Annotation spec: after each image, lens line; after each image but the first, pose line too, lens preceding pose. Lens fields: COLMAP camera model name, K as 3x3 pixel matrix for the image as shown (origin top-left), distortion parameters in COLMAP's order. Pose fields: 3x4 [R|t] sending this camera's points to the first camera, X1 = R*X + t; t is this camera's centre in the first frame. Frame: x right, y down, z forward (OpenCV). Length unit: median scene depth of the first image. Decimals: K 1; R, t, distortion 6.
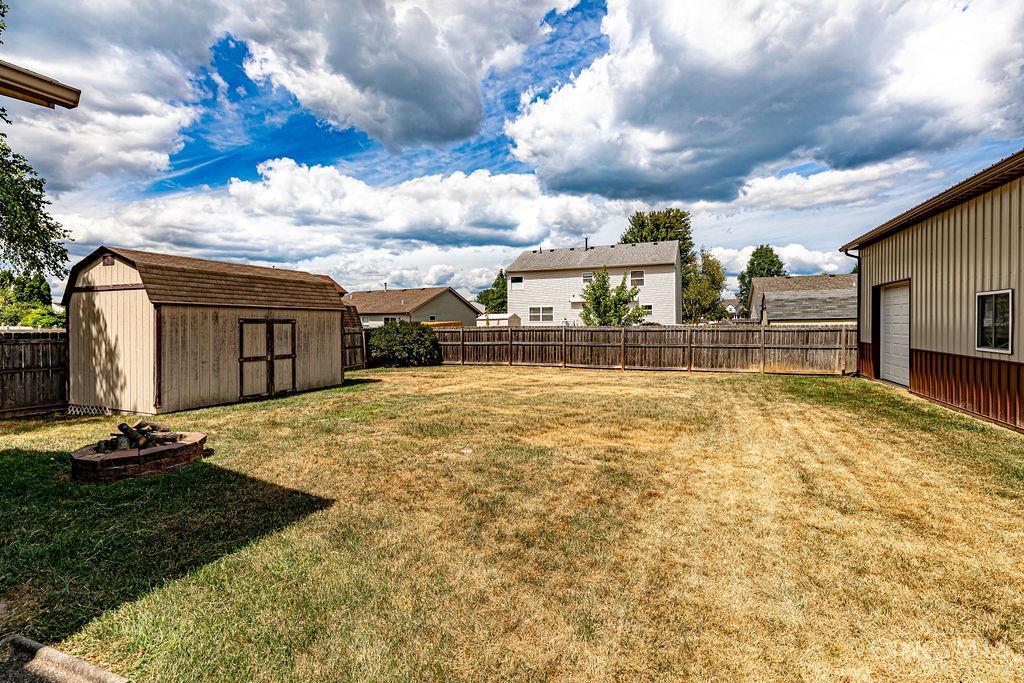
lens RADIAL K [[467.2, 0, 515.7], [0, 467.2, 335.6], [0, 0, 1]] dist [-0.002272, 0.002054]
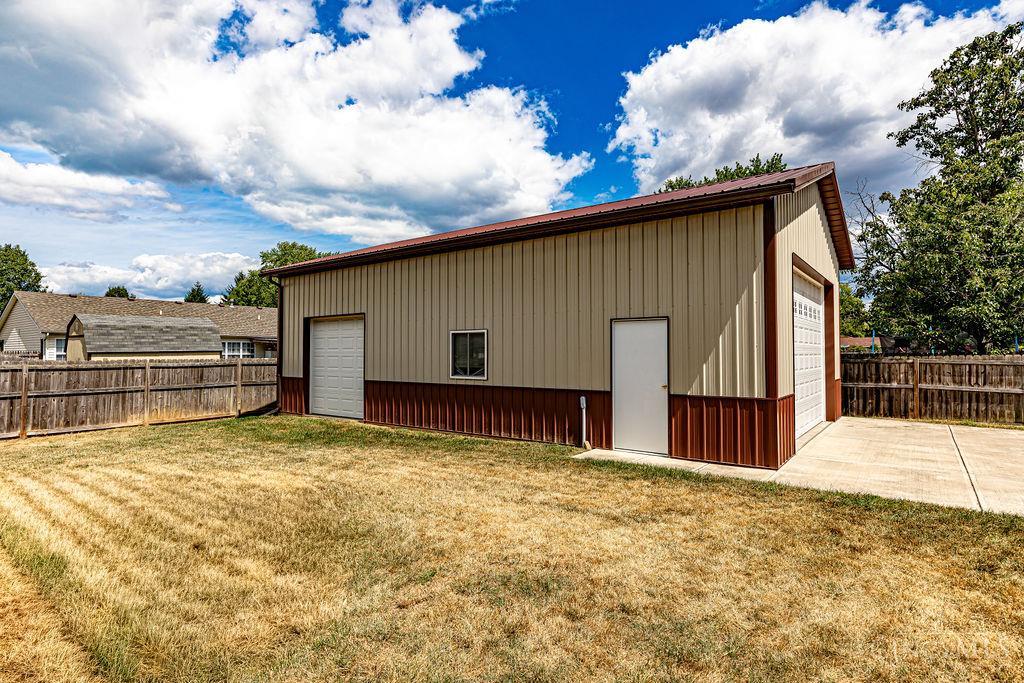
lens RADIAL K [[542.4, 0, 513.4], [0, 542.4, 345.1], [0, 0, 1]] dist [-0.001182, 0.000248]
pose [[0.252854, 0.019850, 0.967301, -0.152913], [0.028843, 0.999190, -0.028044, -0.004687], [-0.967074, 0.034990, 0.252077, 0.231441]]
